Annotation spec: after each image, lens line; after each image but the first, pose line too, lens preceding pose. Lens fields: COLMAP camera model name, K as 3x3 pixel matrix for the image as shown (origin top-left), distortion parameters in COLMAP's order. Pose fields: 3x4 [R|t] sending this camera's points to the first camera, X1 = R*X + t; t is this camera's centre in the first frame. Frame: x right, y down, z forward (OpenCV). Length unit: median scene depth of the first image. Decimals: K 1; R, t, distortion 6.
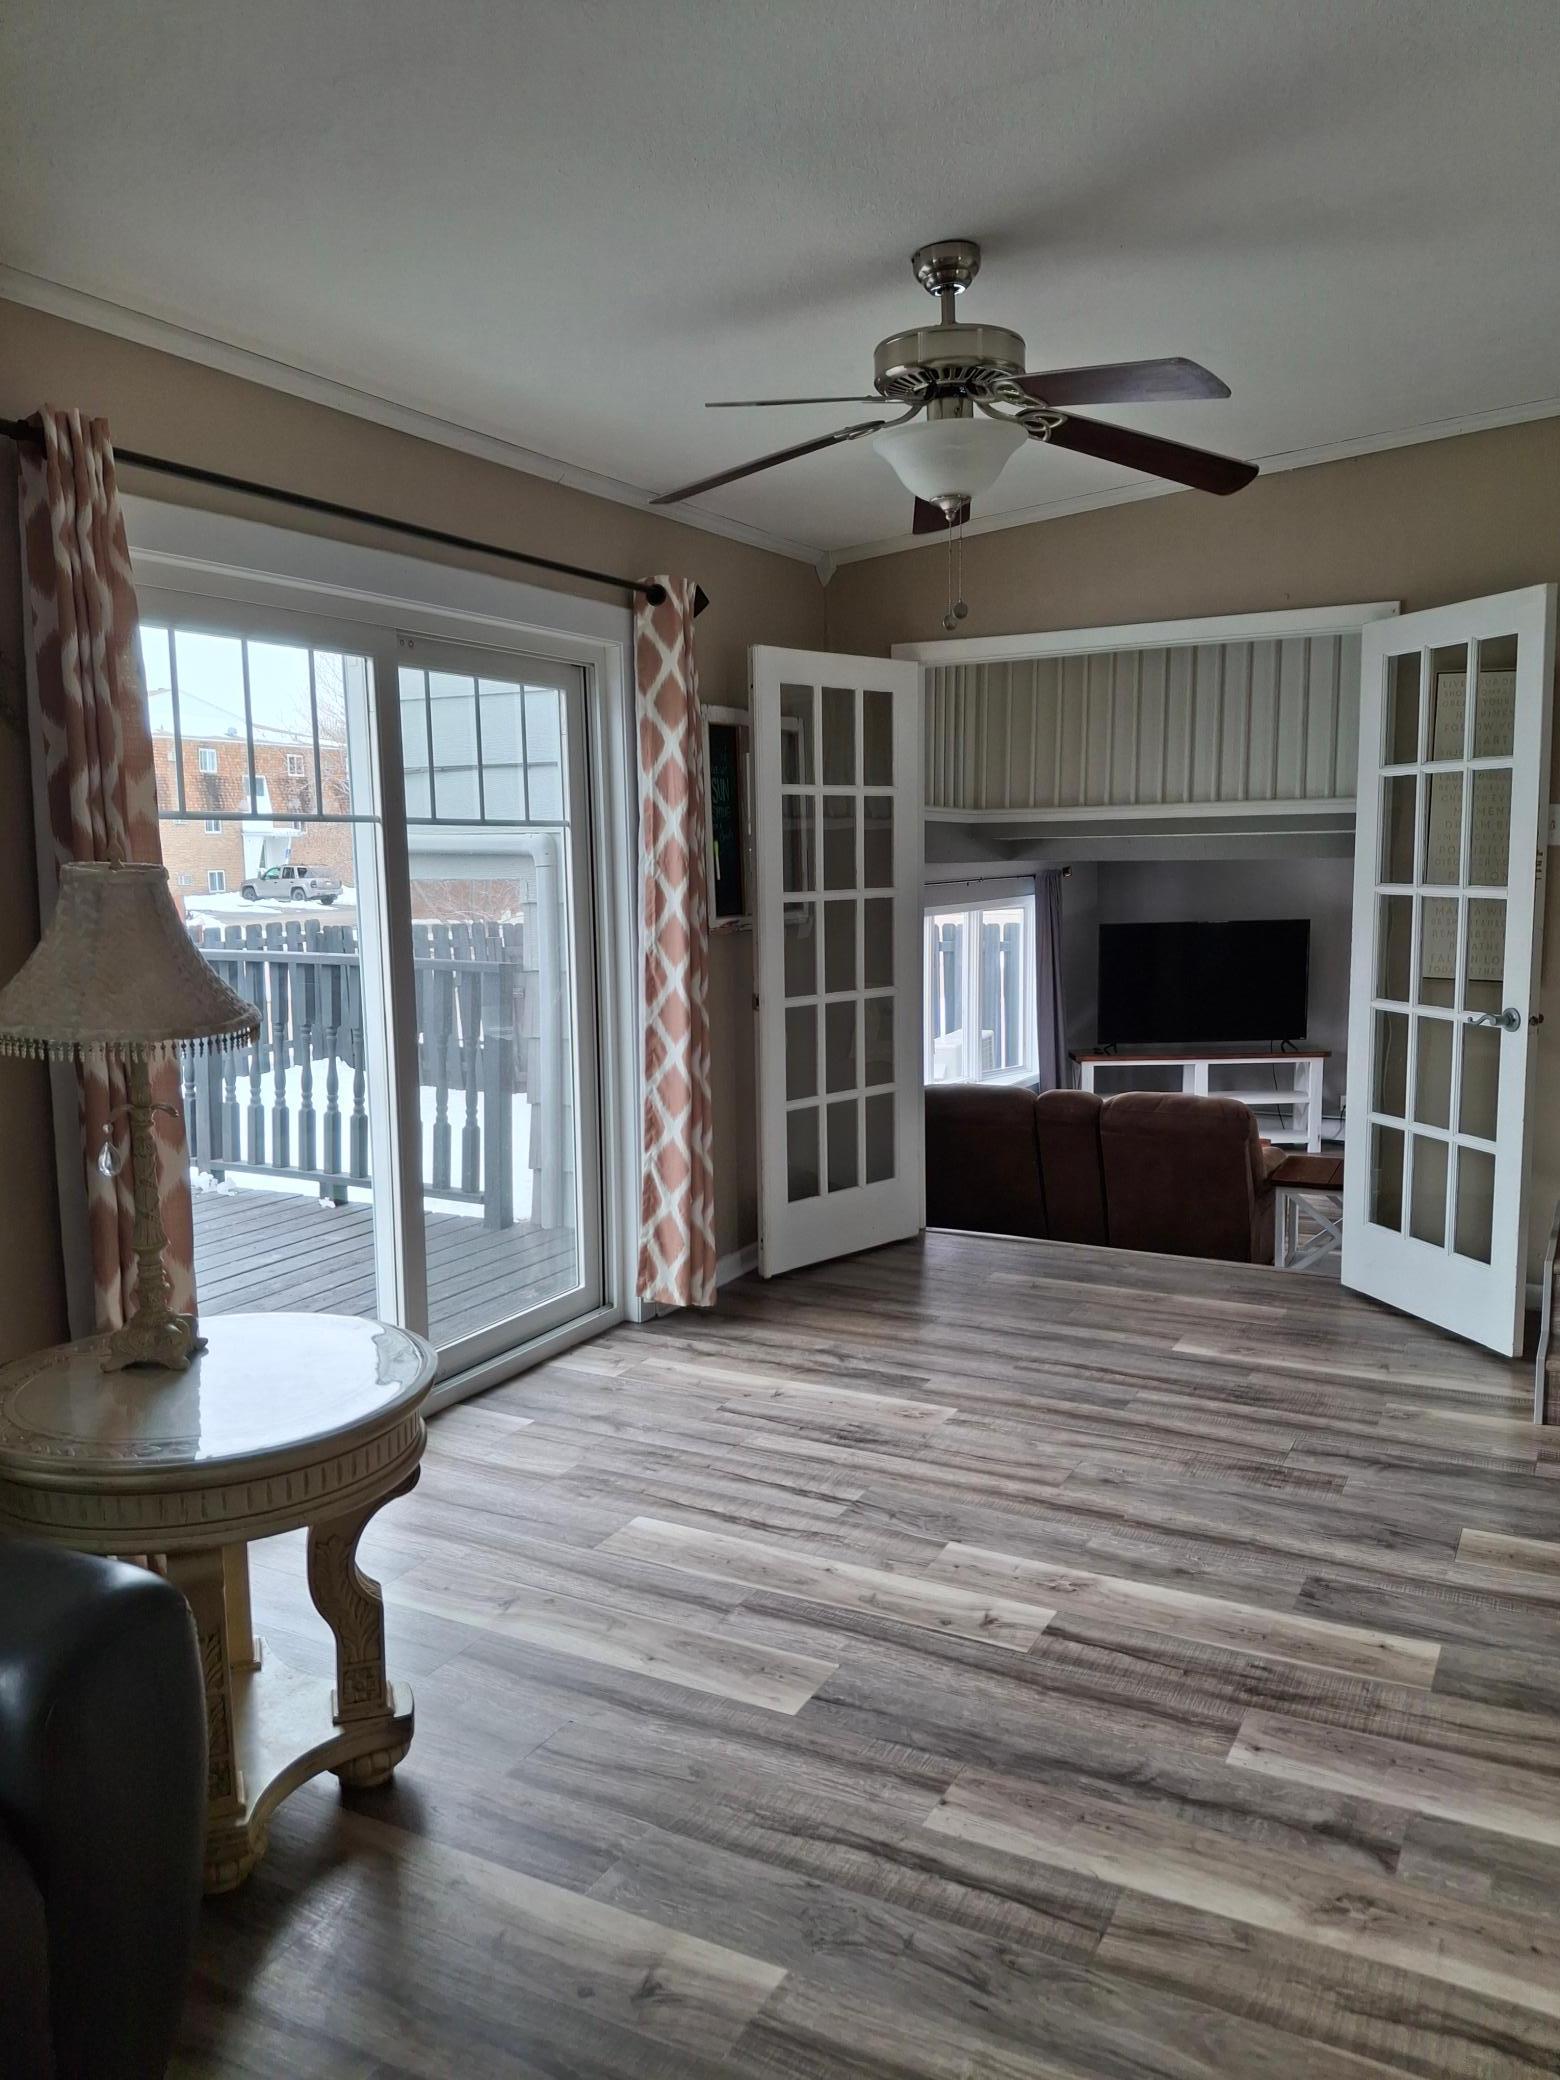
lens RADIAL K [[1569.8, 0, 782.8], [0, 1569.8, 1057.2], [0, 0, 1]] dist [0.228840, -0.348612]
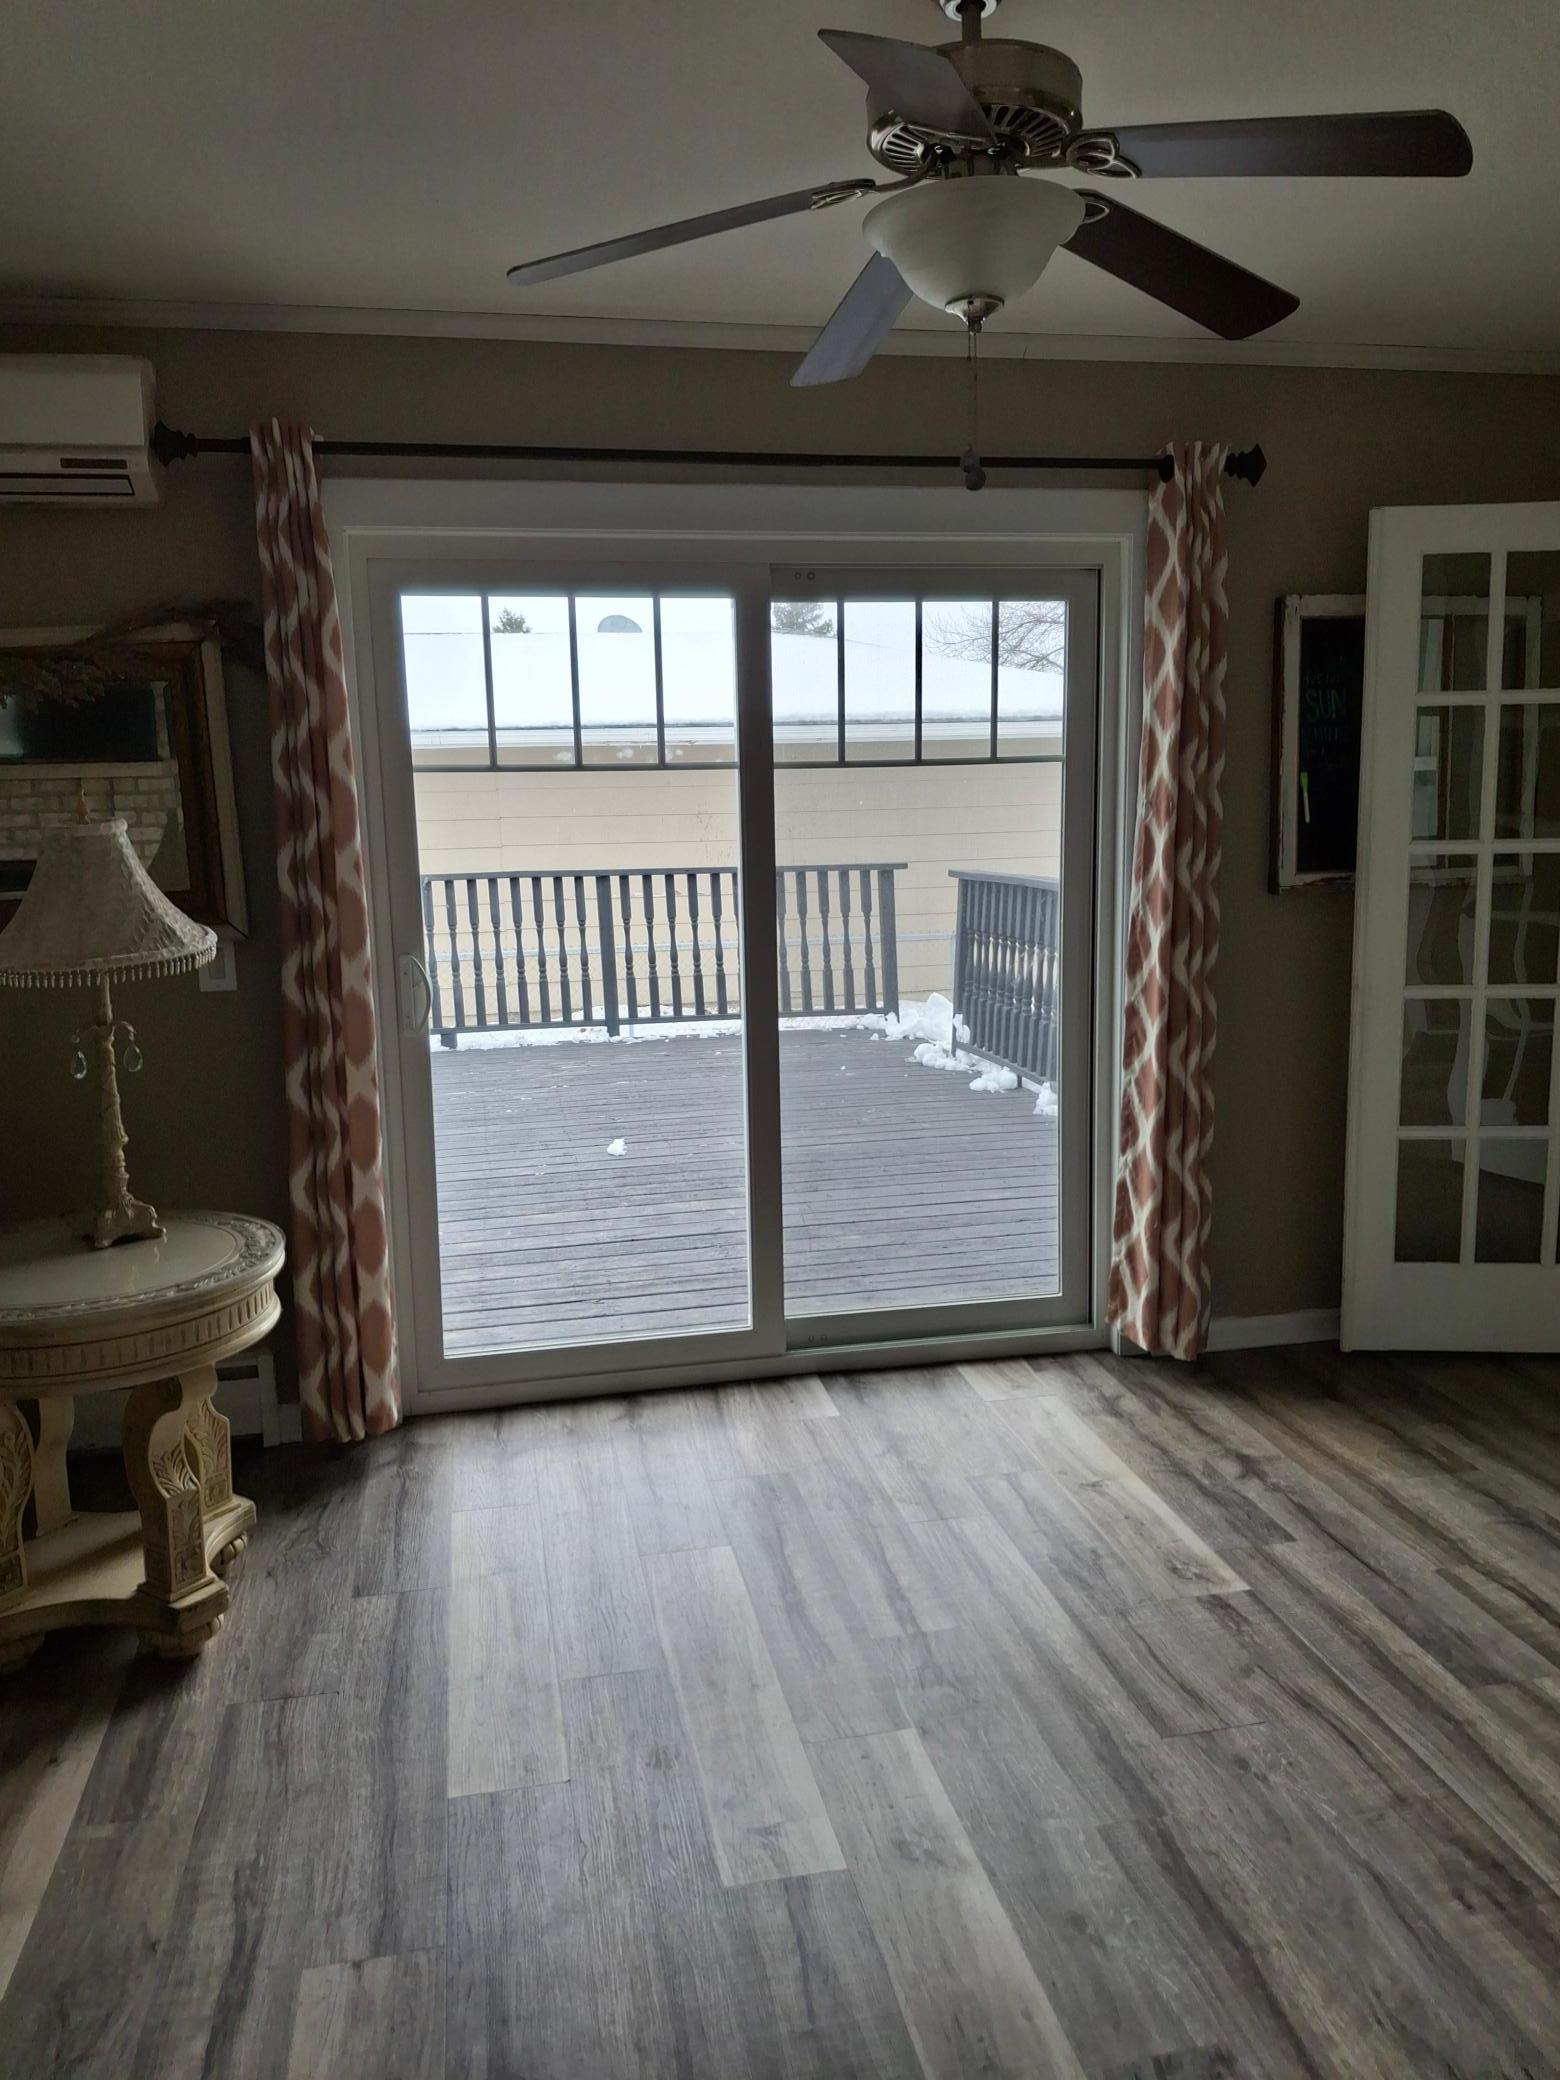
lens RADIAL K [[1552.8, 0, 780.0], [0, 1552.8, 1040.0], [0, 0, 1]] dist [0.060331, -0.075000]
pose [[0.629994, 0.119091, -0.767414, 0.448992], [-0.090989, 0.992685, 0.079354, -0.051602], [0.771251, 0.019834, 0.636222, 0.367285]]
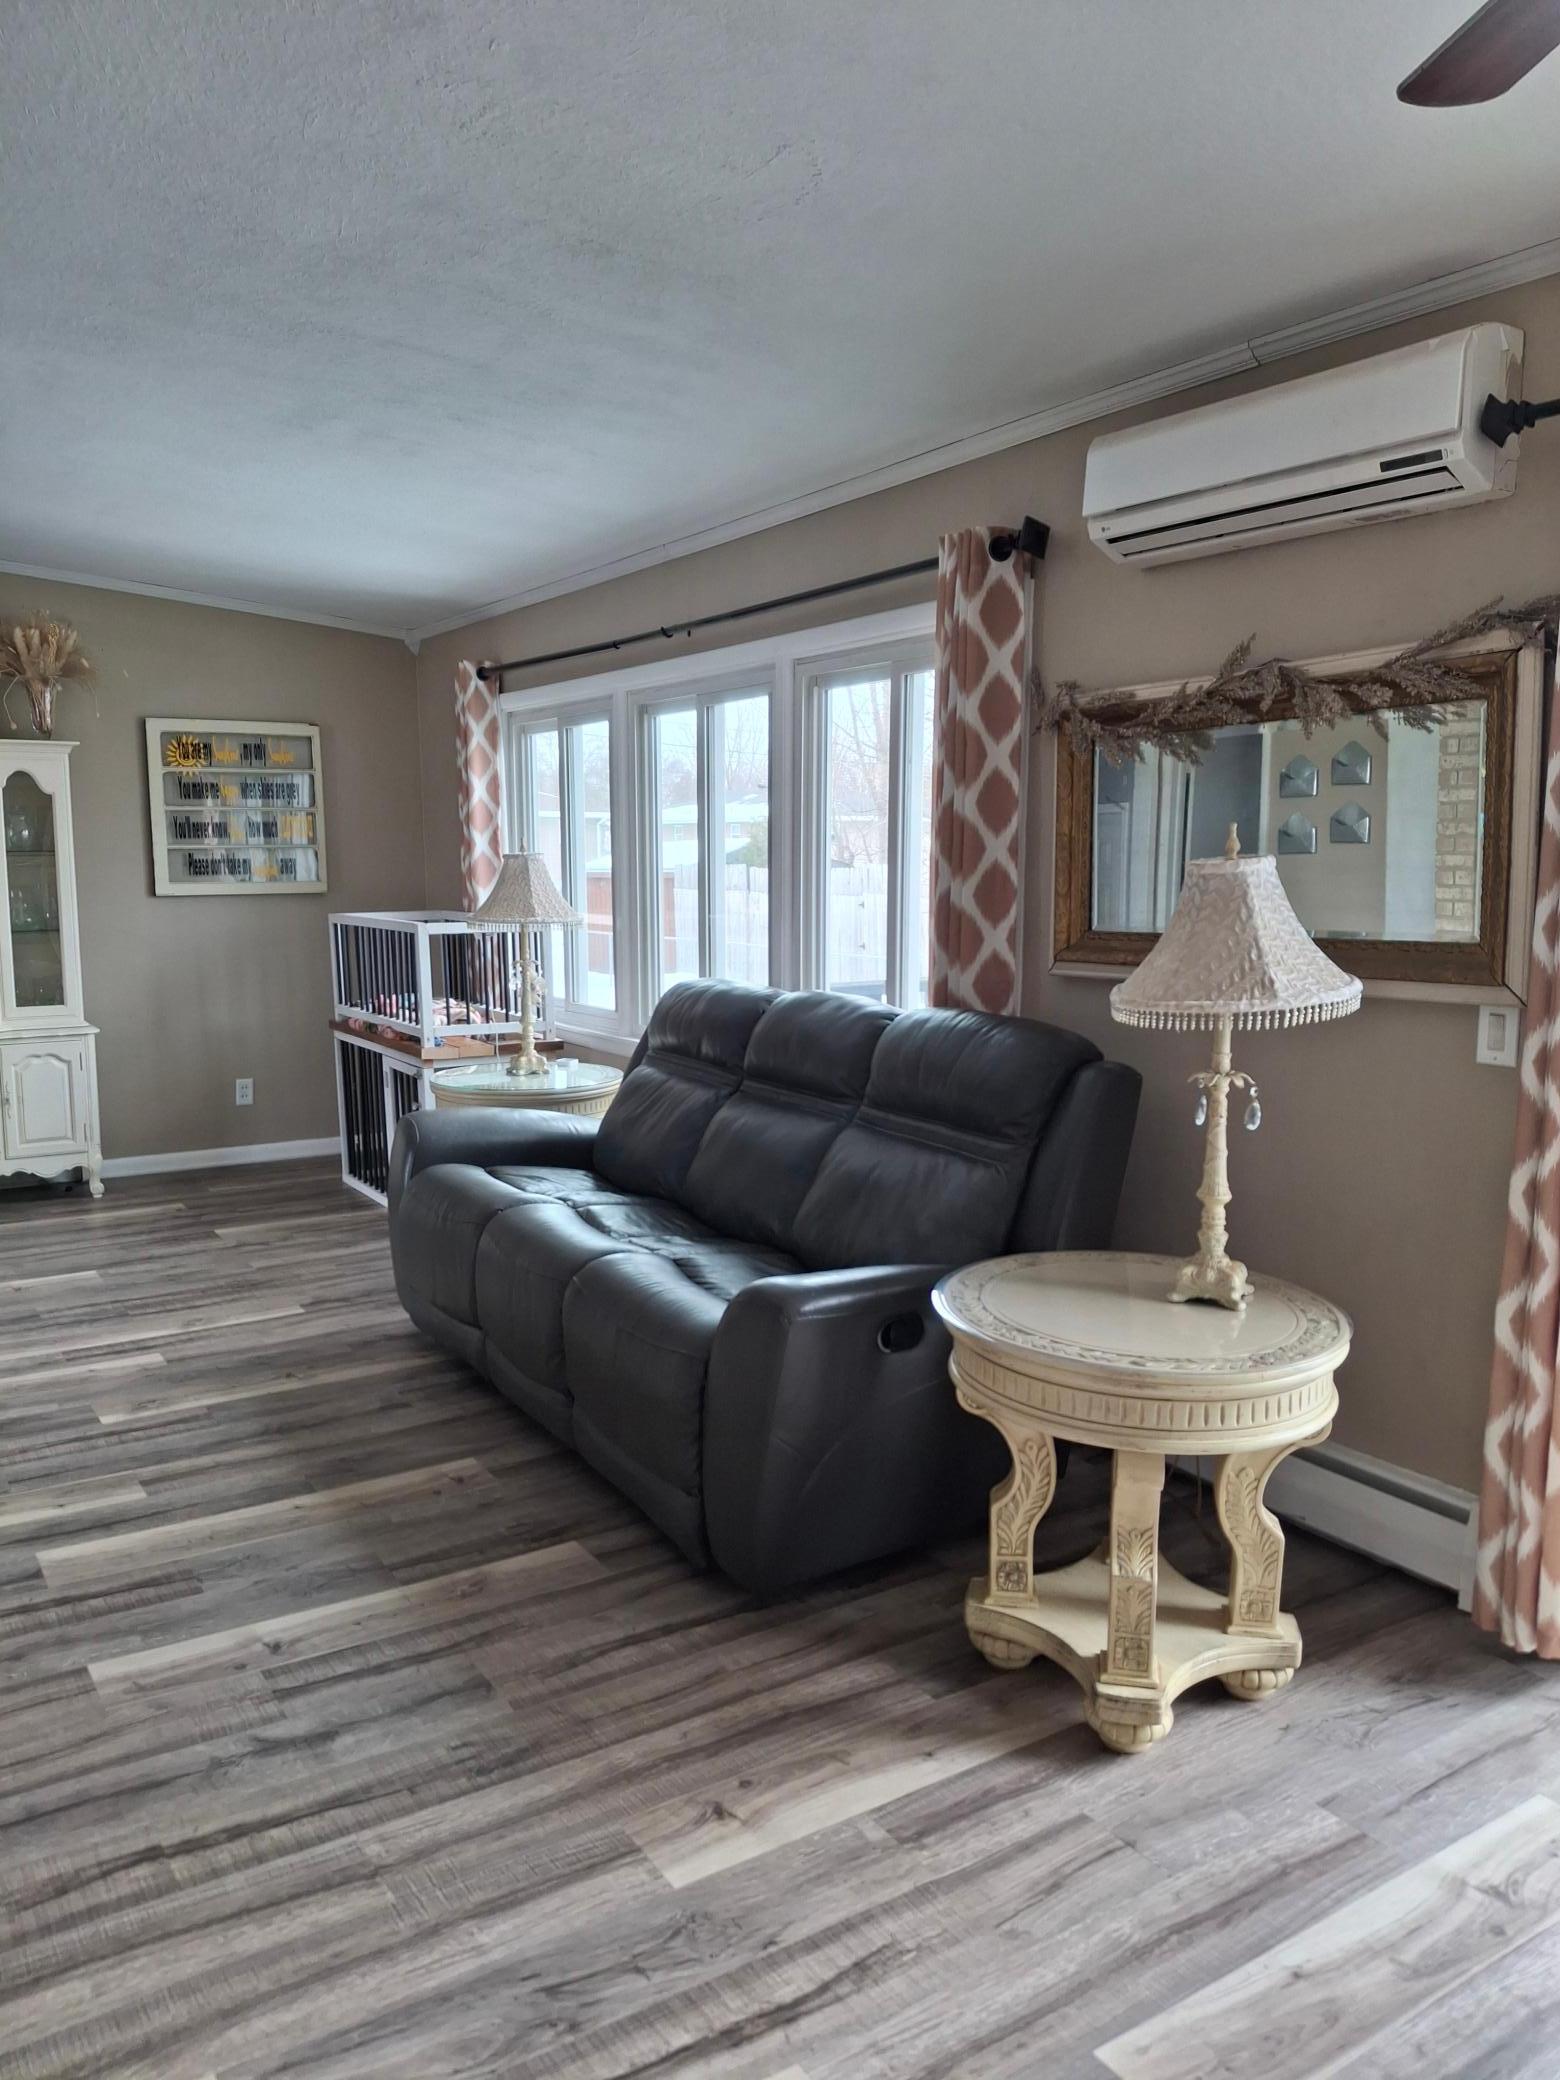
lens RADIAL K [[1550.8, 0, 788.3], [0, 1550.8, 1077.3], [0, 0, 1]] dist [0.072894, -0.145722]
pose [[-0.481943, 0.135366, -0.865683, 0.381648], [-0.117484, 0.969089, 0.216941, -0.091166], [0.868291, 0.206257, -0.451142, 0.688990]]
